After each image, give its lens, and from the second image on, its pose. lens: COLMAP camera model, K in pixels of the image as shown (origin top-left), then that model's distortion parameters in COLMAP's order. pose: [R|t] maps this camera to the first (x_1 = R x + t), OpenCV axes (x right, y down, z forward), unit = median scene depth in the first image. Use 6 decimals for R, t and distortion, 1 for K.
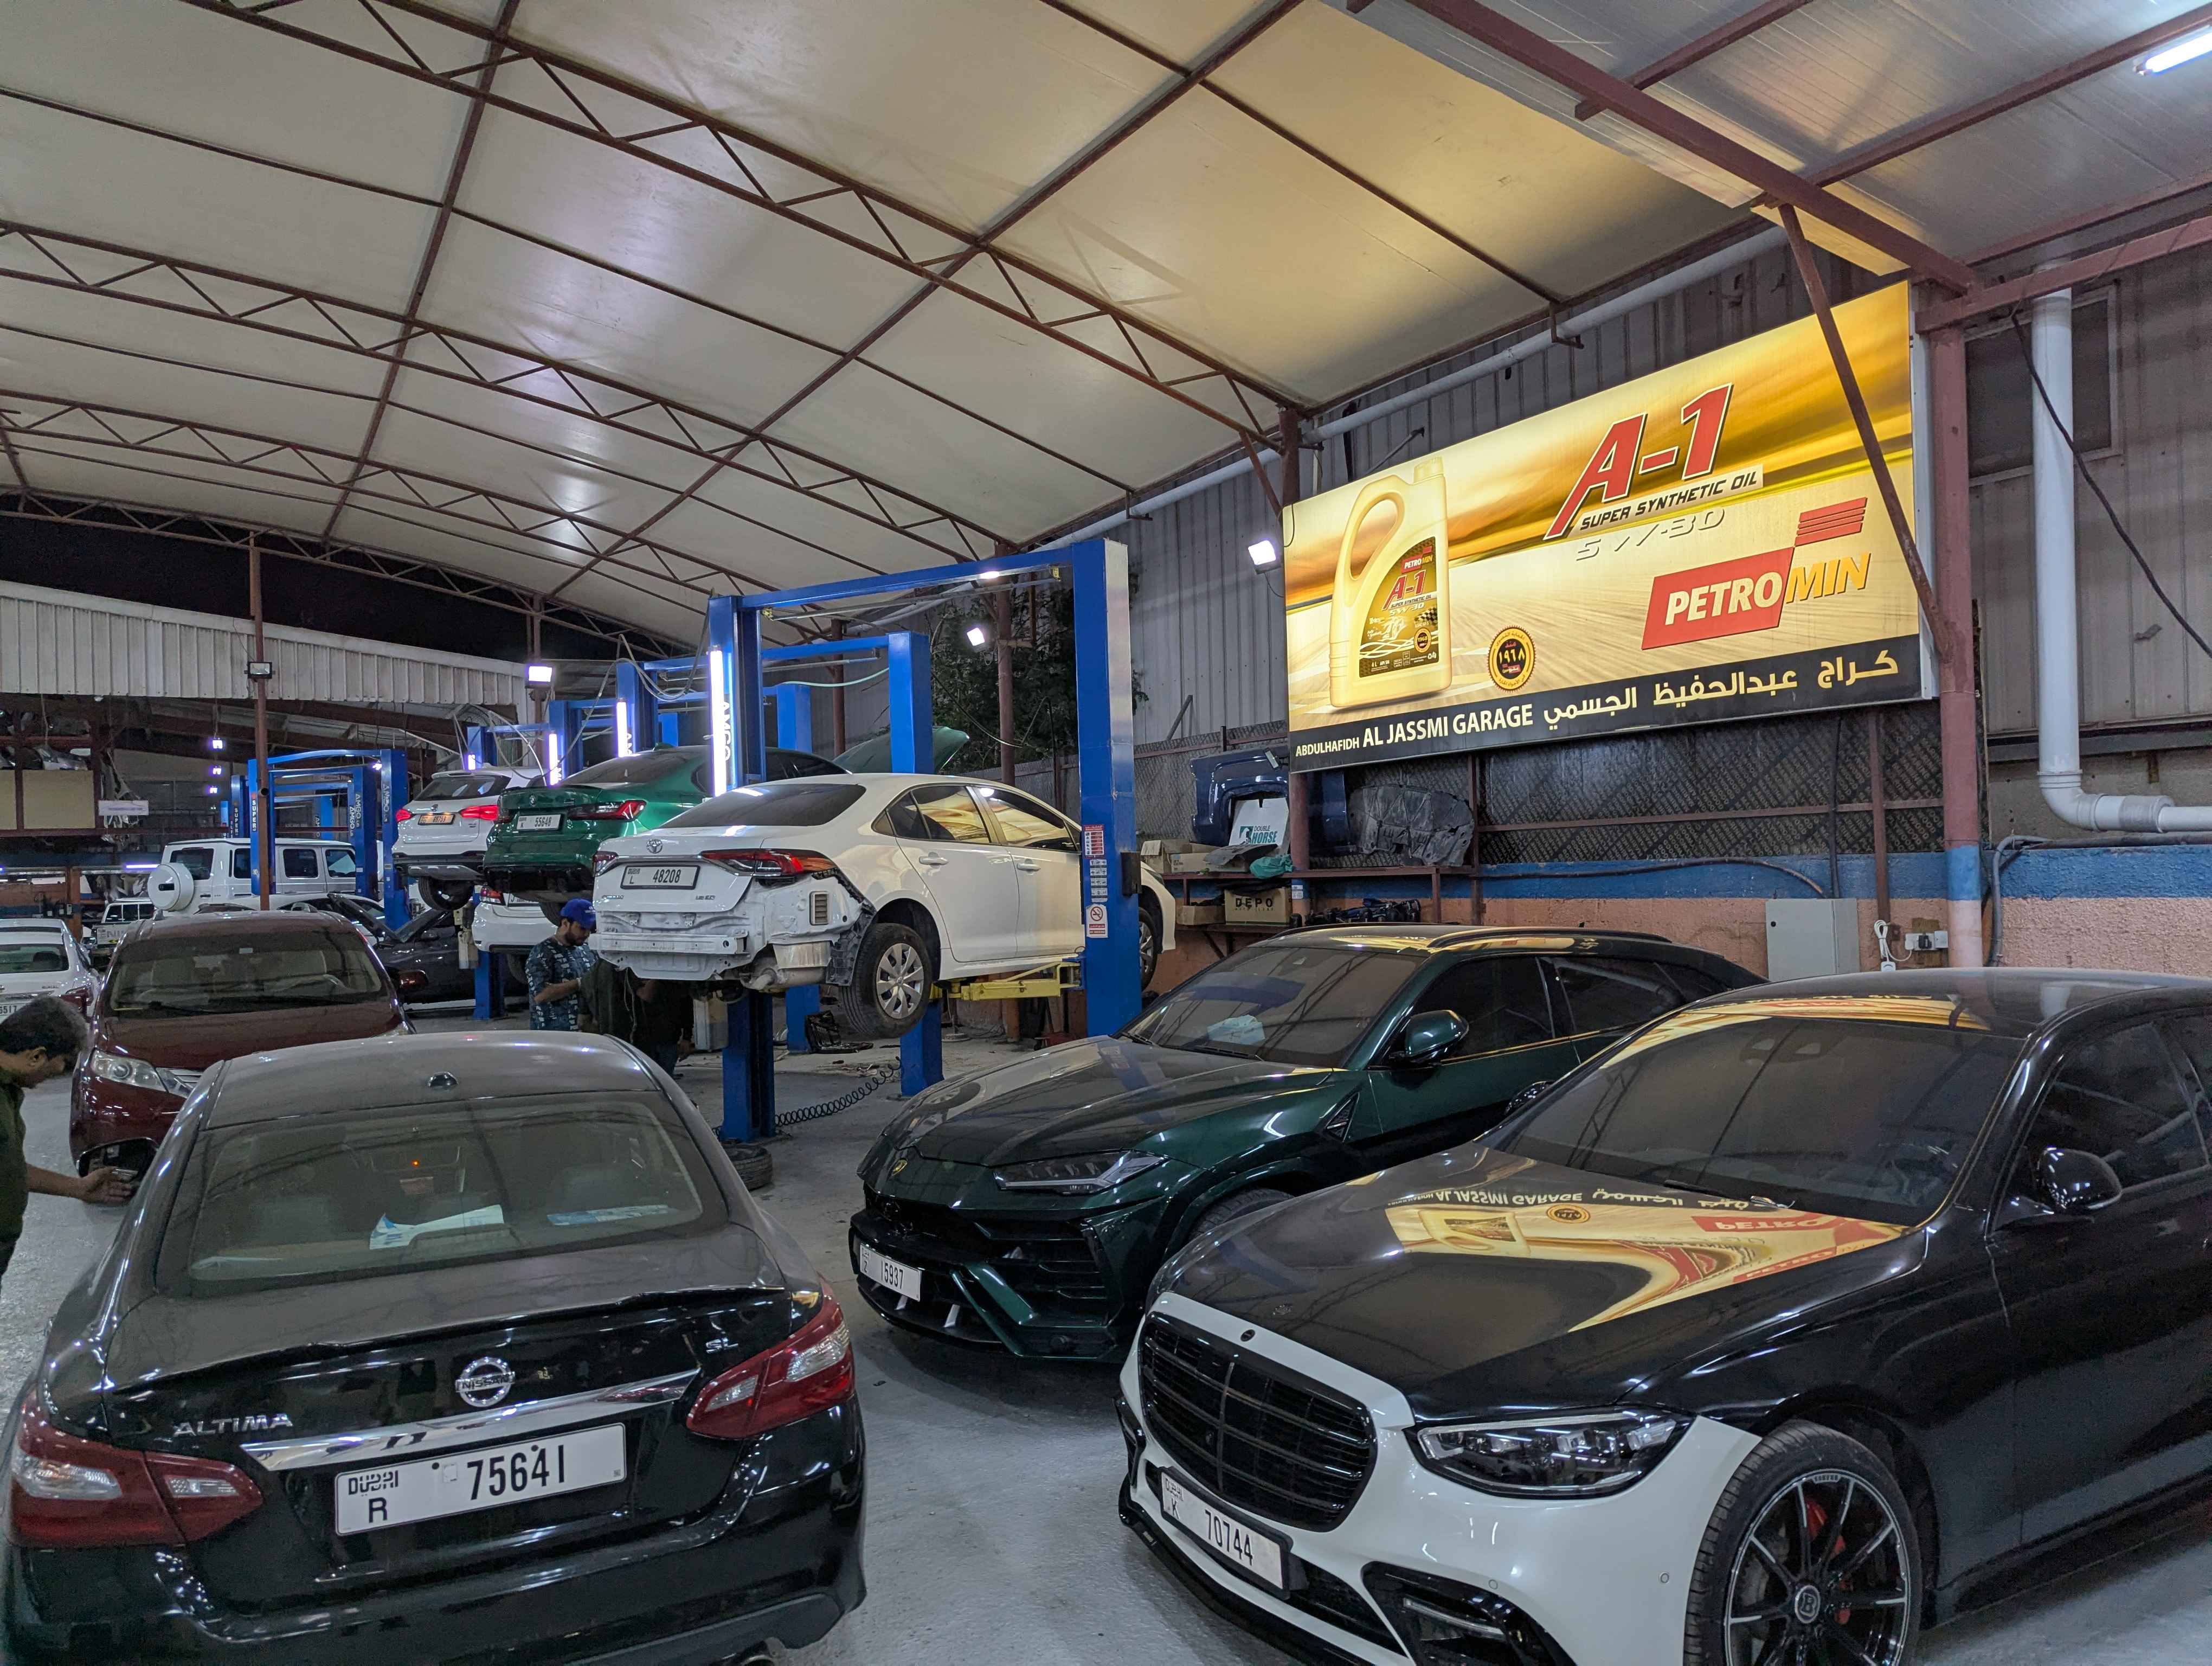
lens RADIAL K [[1537.9, 0, 1106.0], [0, 1537.9, 833.0], [0, 0, 1]] dist [0.090815, -0.115725]
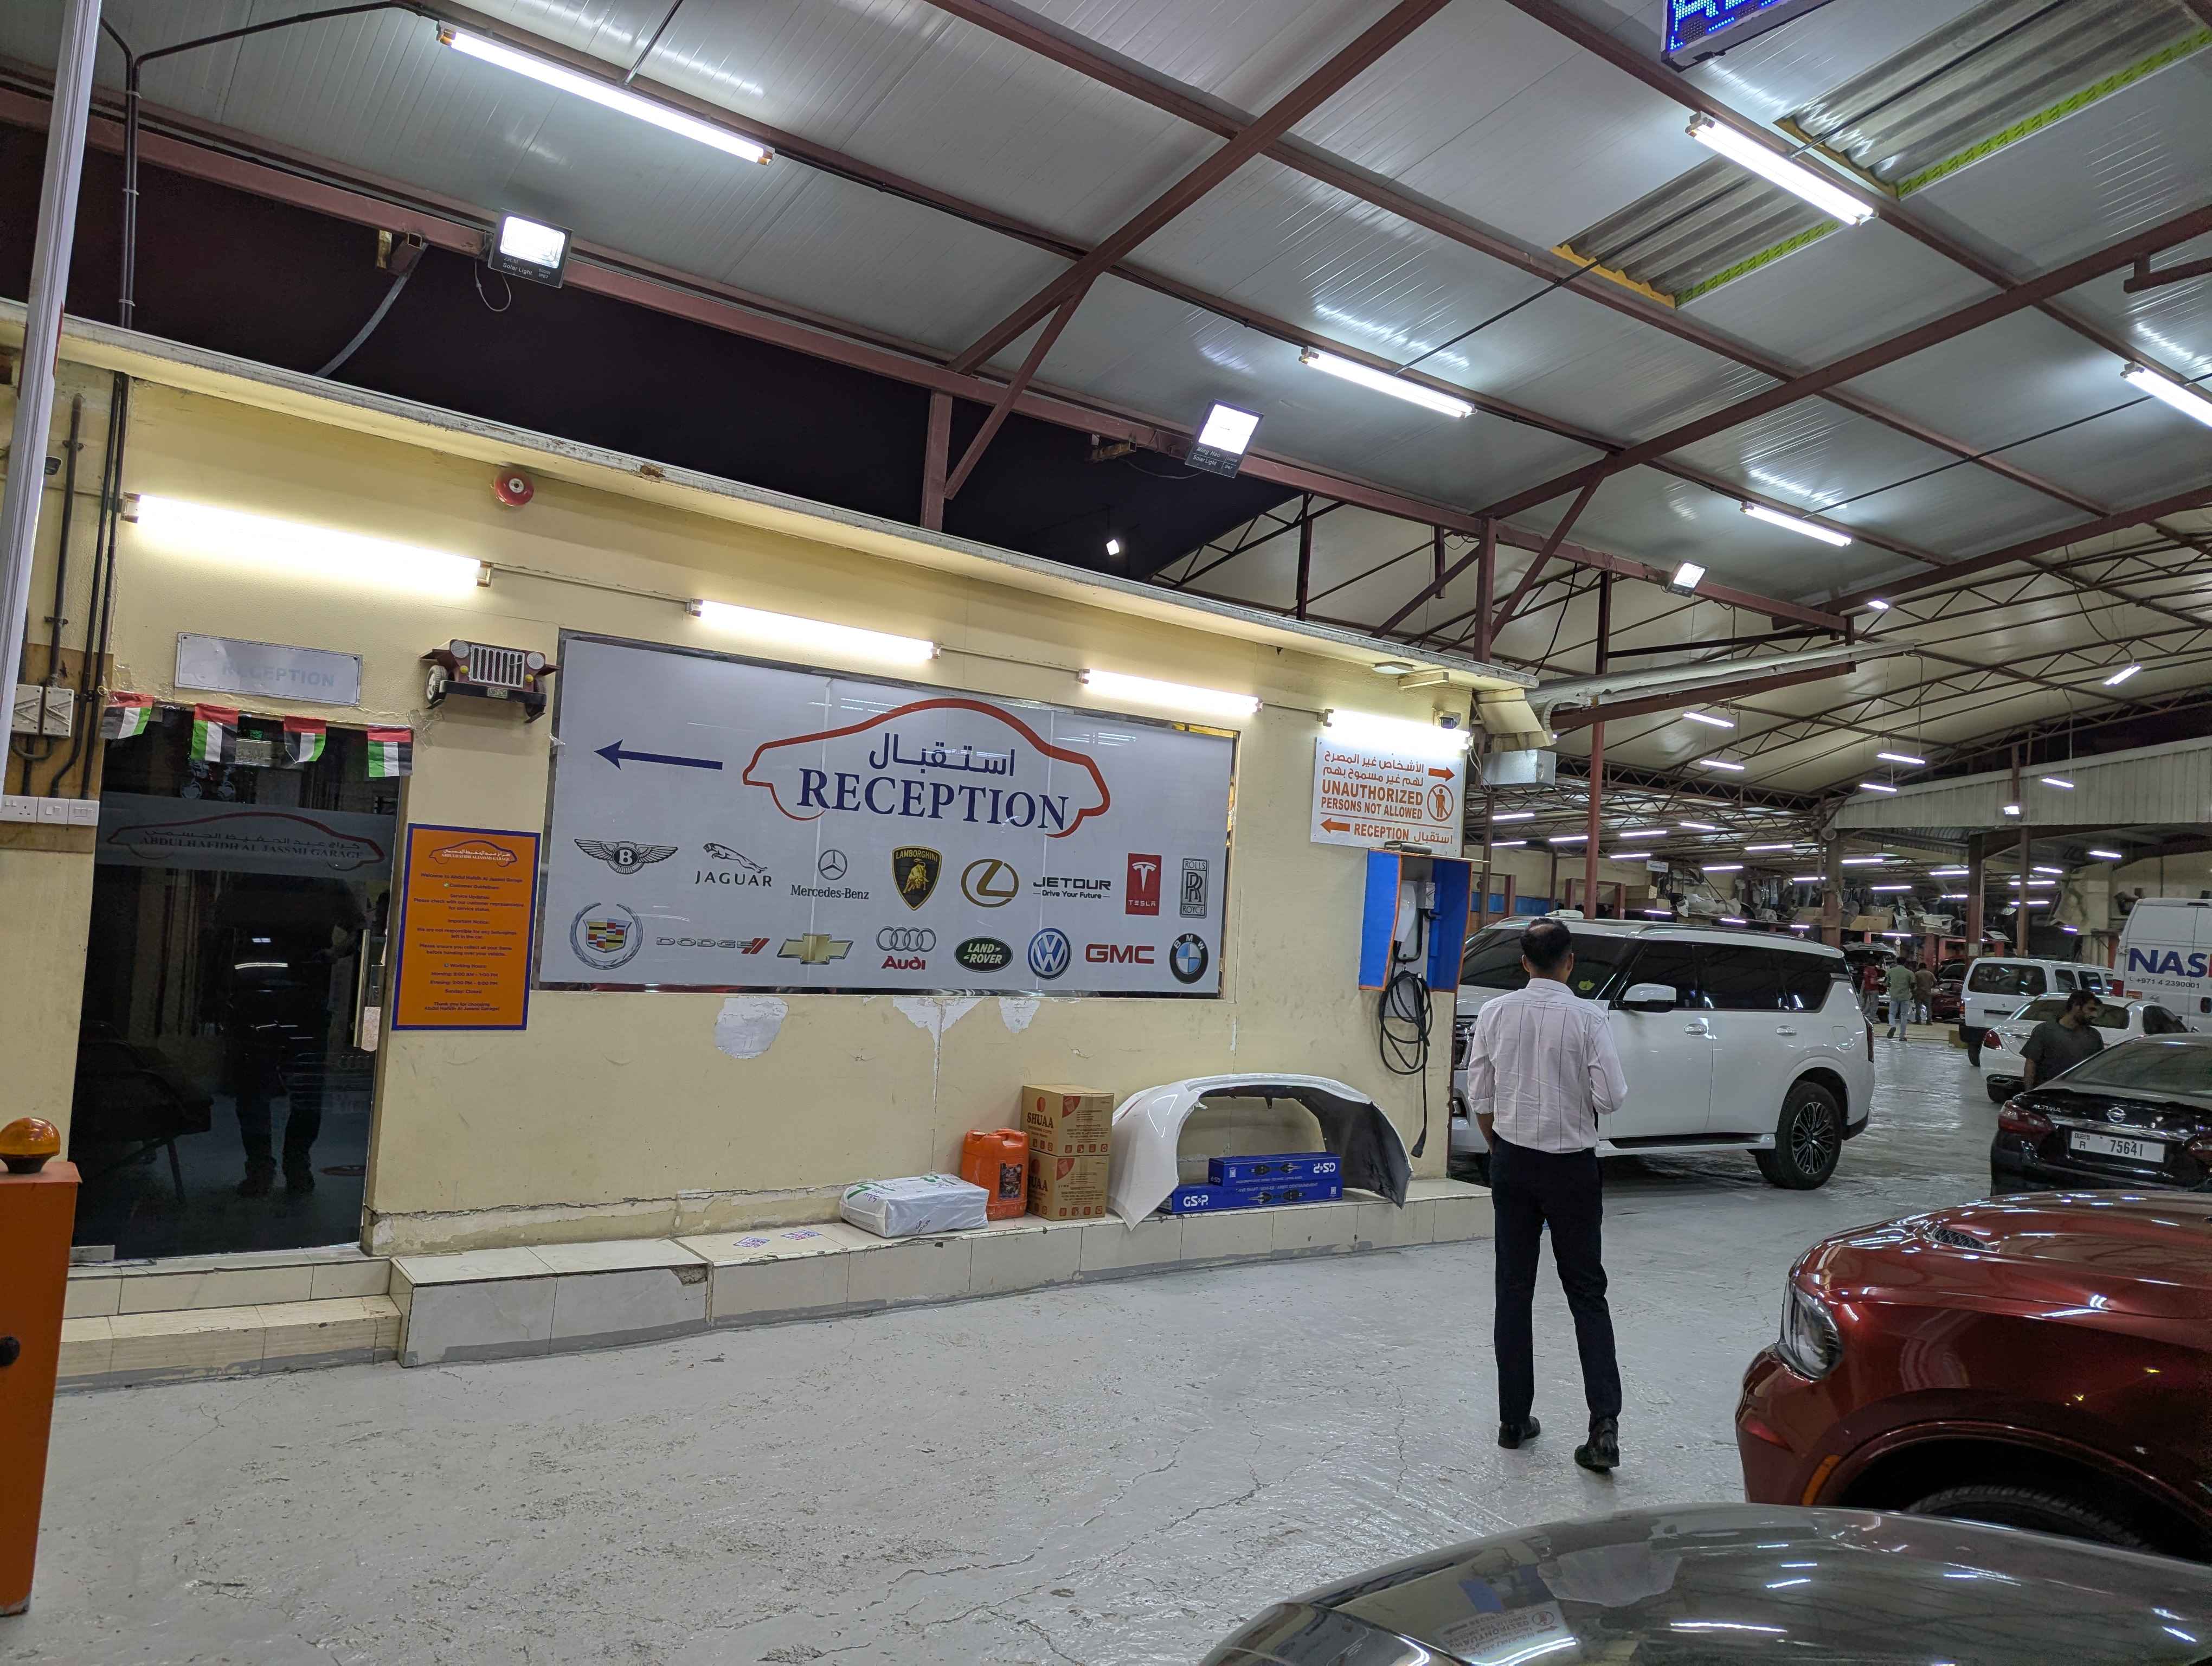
lens RADIAL K [[1537.9, 0, 1106.0], [0, 1537.9, 833.0], [0, 0, 1]] dist [0.090815, -0.115725]
pose [[0.090794, -0.019313, -0.995682, 0.841099], [-0.037758, 0.999026, -0.022821, -0.020325], [0.995154, 0.039667, 0.089977, -0.431637]]
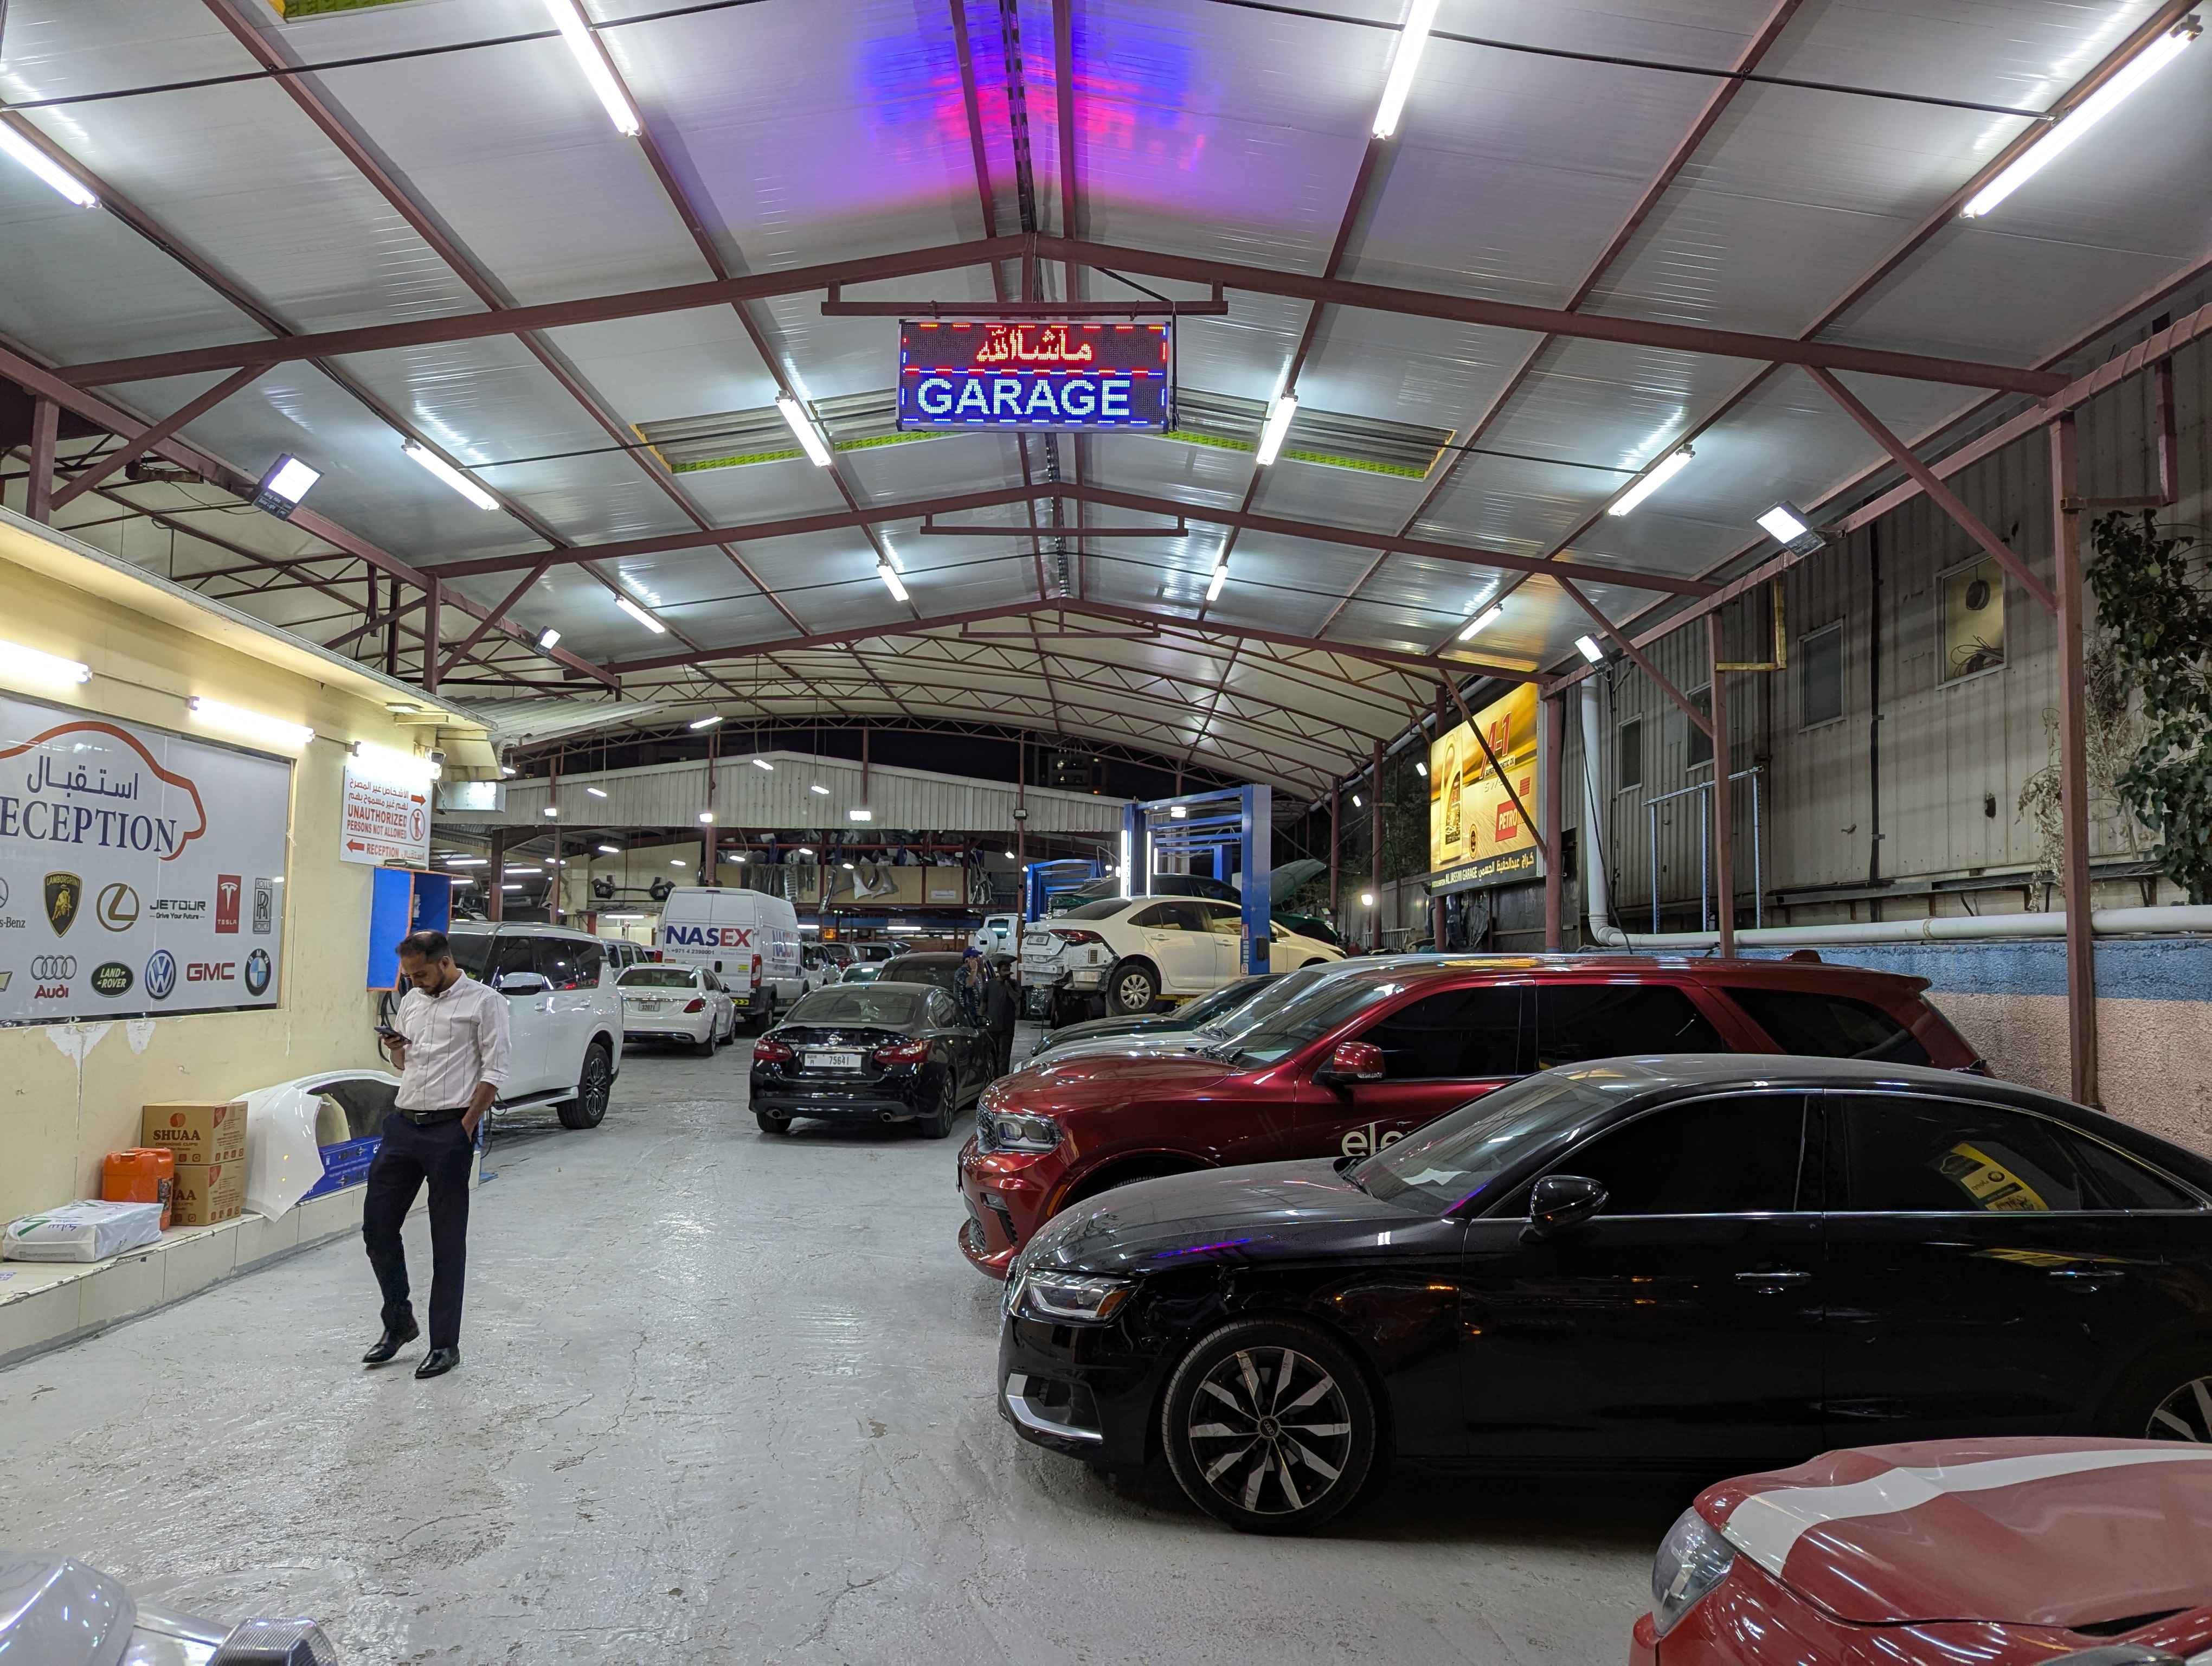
lens RADIAL K [[1537.9, 0, 1106.0], [0, 1537.9, 833.0], [0, 0, 1]] dist [0.090815, -0.115725]
pose [[0.861403, 0.002135, -0.507918, 0.896637], [-0.029595, 0.998503, -0.045995, -0.026901], [0.507060, 0.054653, 0.860176, -0.880306]]
